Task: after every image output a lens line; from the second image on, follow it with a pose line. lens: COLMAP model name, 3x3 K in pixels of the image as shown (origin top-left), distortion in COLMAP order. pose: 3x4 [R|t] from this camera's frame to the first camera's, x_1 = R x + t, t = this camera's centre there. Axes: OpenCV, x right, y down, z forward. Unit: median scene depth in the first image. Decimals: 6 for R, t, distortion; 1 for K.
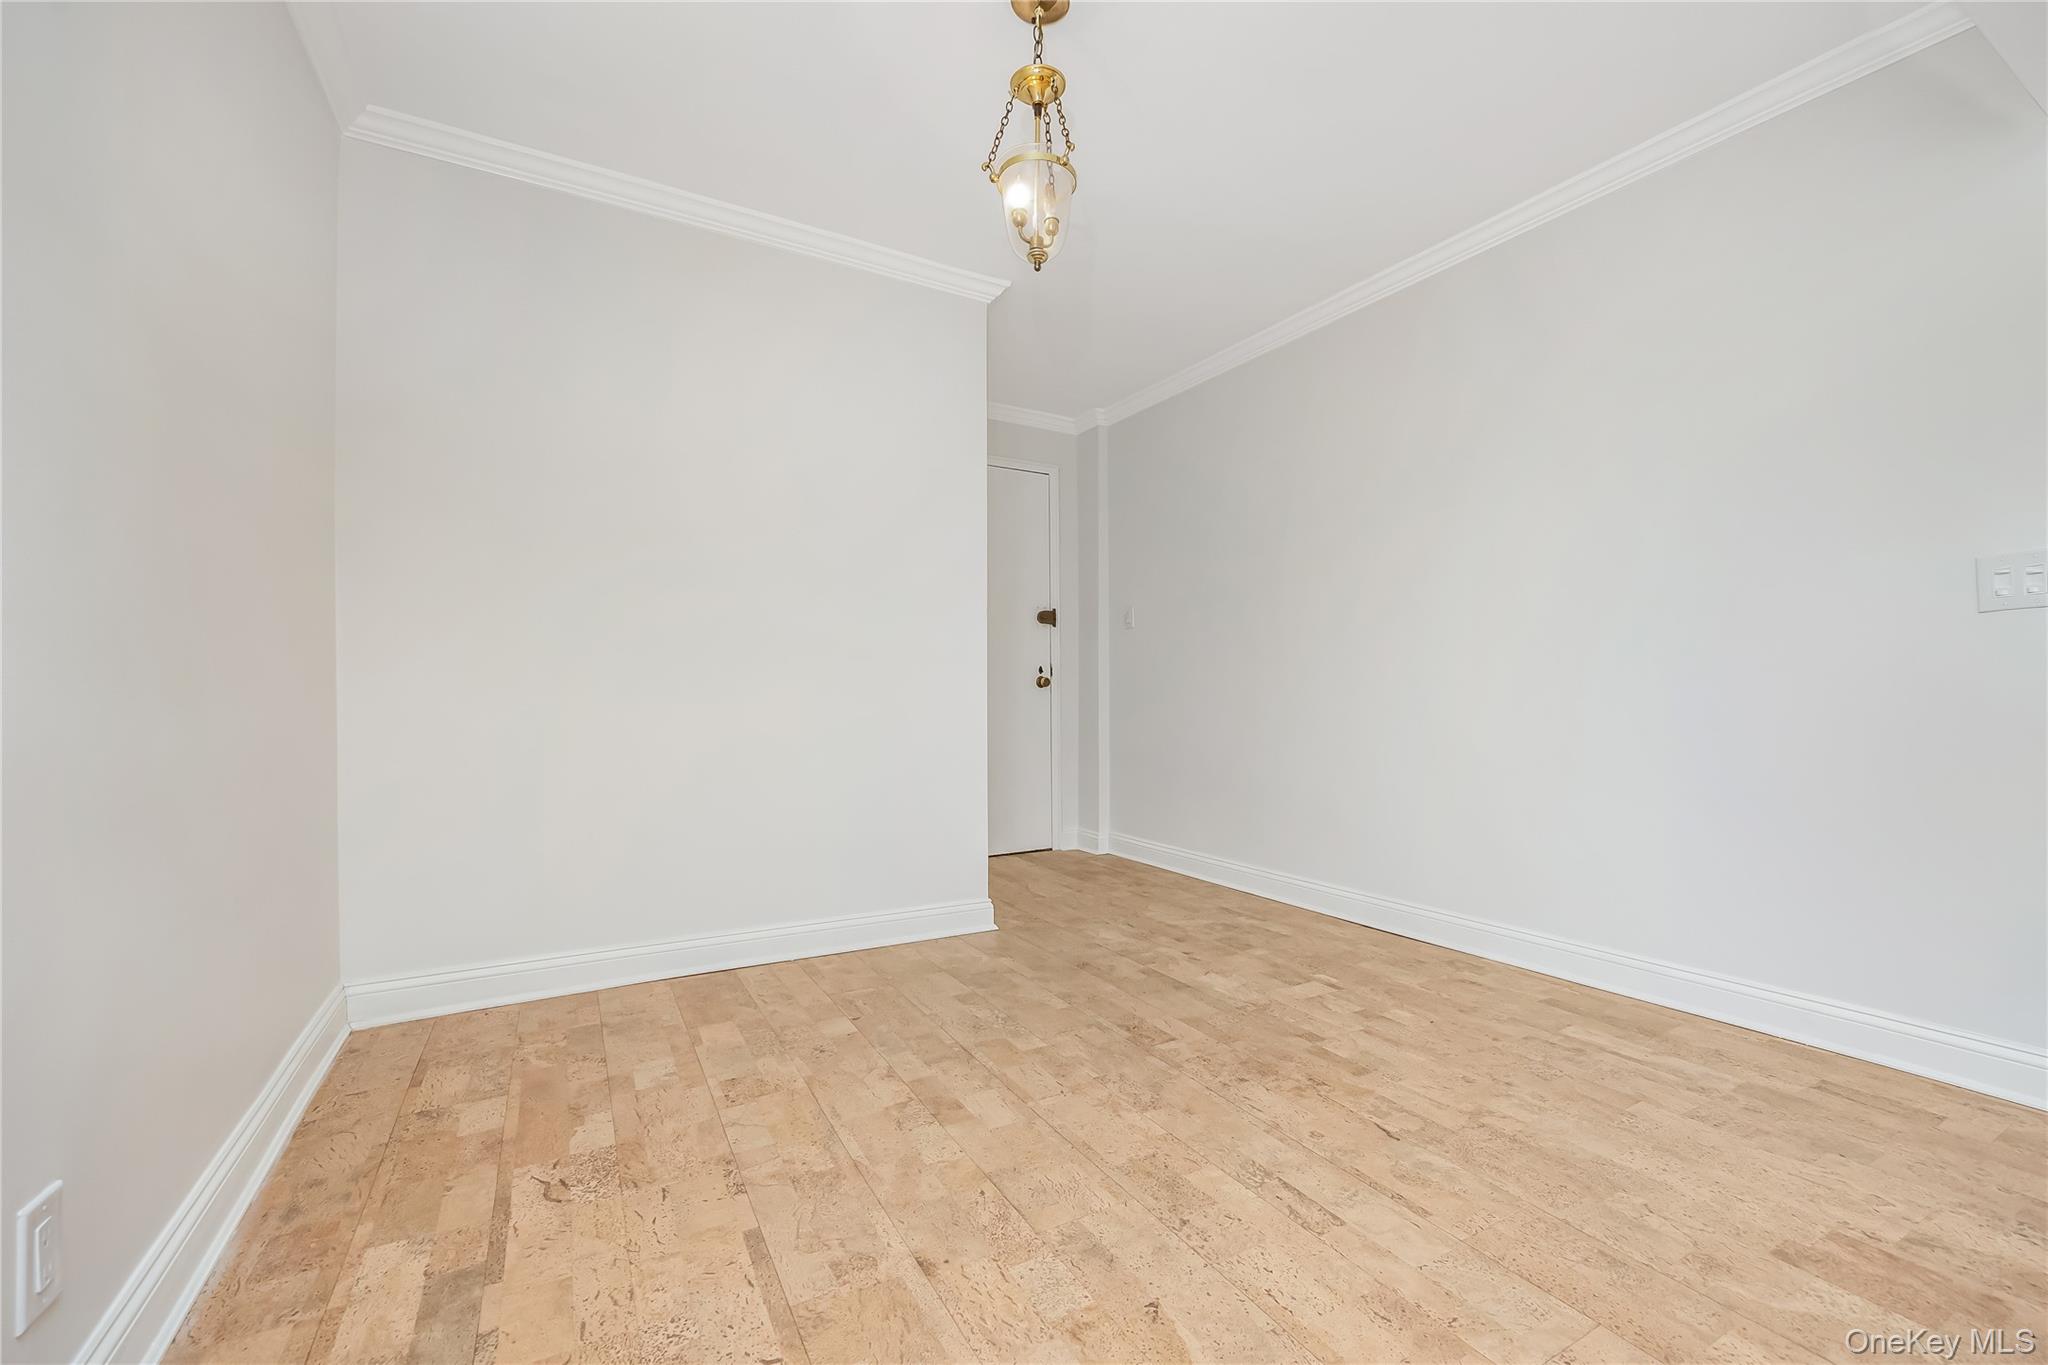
lens RADIAL K [[829.8, 0, 1029.6], [0, 829.8, 689.7], [0, 0, 1]] dist [-0.002019, 0.000007]
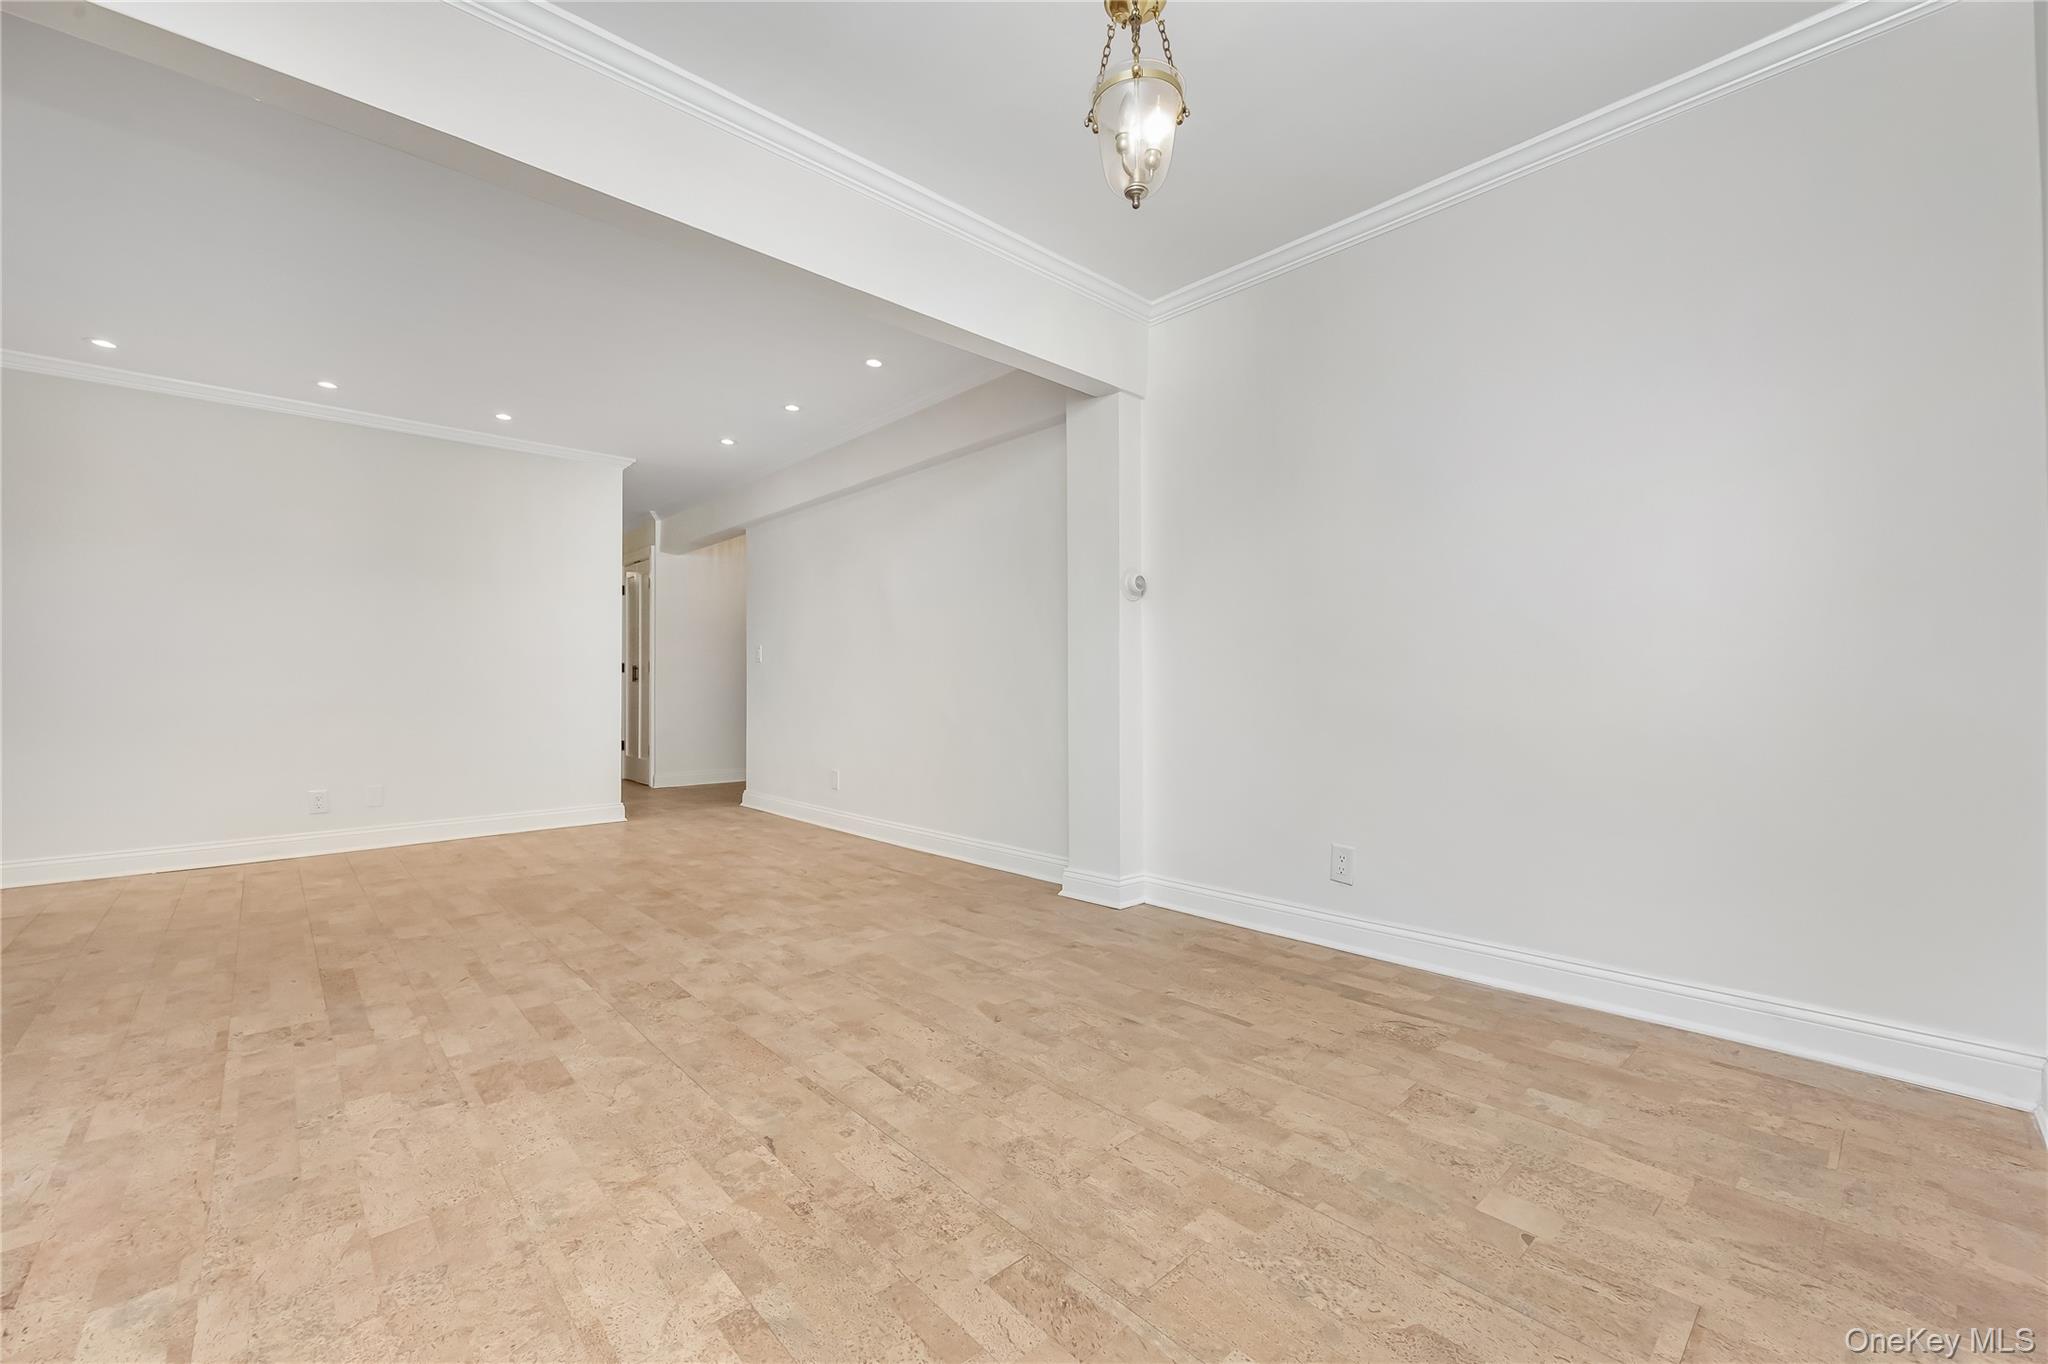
lens RADIAL K [[829.8, 0, 1029.6], [0, 829.8, 689.2], [0, 0, 1]] dist [-0.002019, 0.000007]
pose [[-0.973123, 0.007772, -0.230154, 0.303348], [0.008520, 0.999961, -0.002256, 0.008635], [0.230127, -0.004157, -0.973152, 1.713644]]
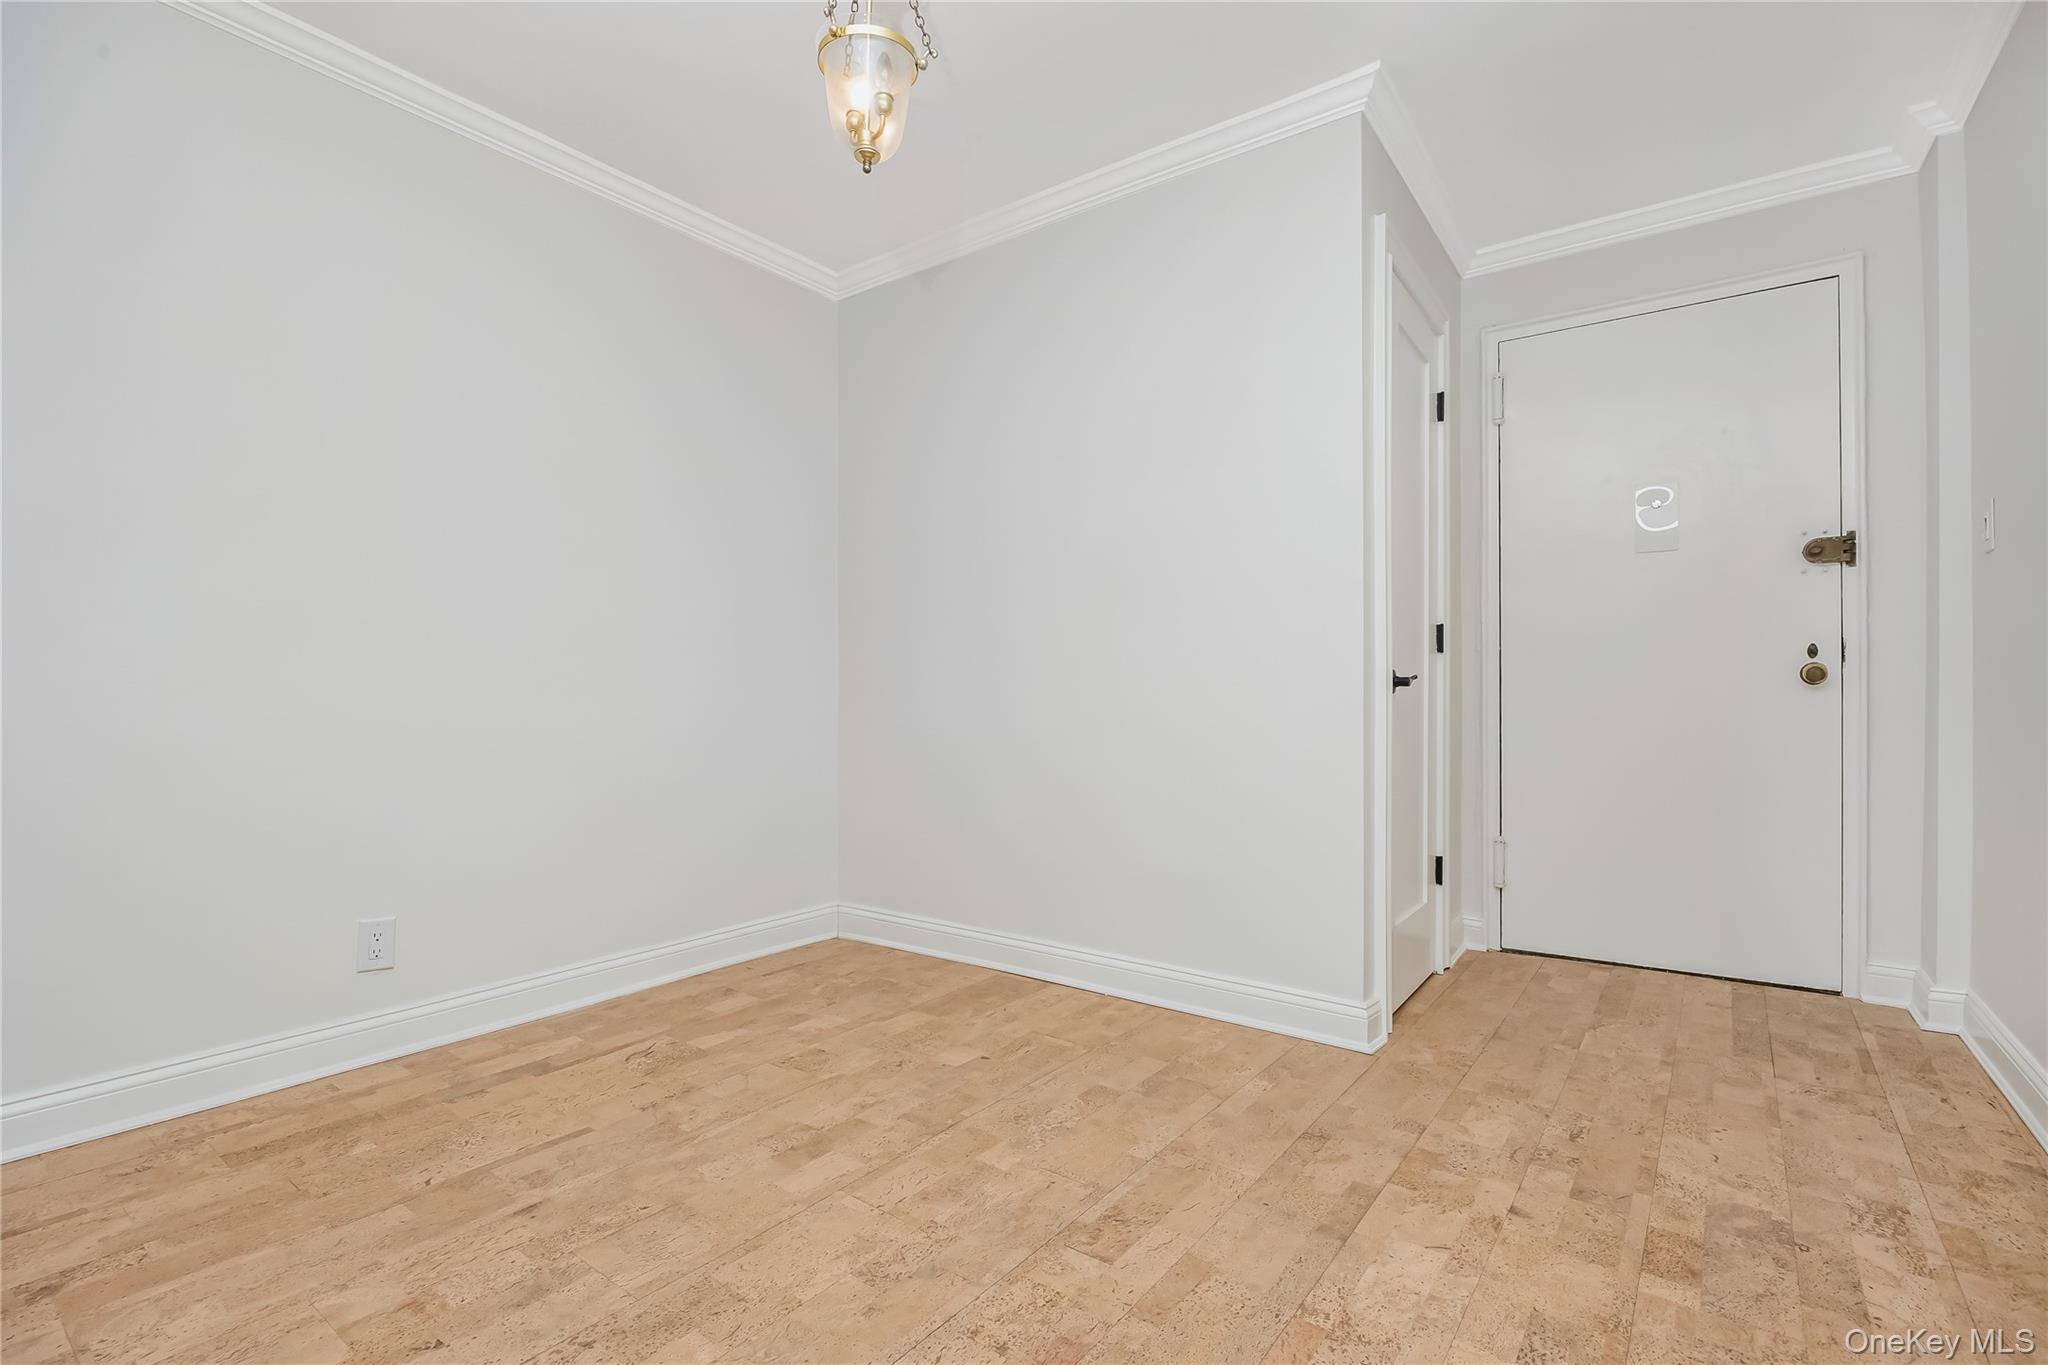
lens RADIAL K [[935.5, 0, 1029.8], [0, 935.5, 697.1], [0, 0, 1]] dist [-0.016506, 0.000982]
pose [[0.405935, 0.000568, -0.913902, 0.848530], [0.006409, 0.999973, 0.003468, 0.001338], [0.913880, -0.007265, 0.405920, 0.730936]]
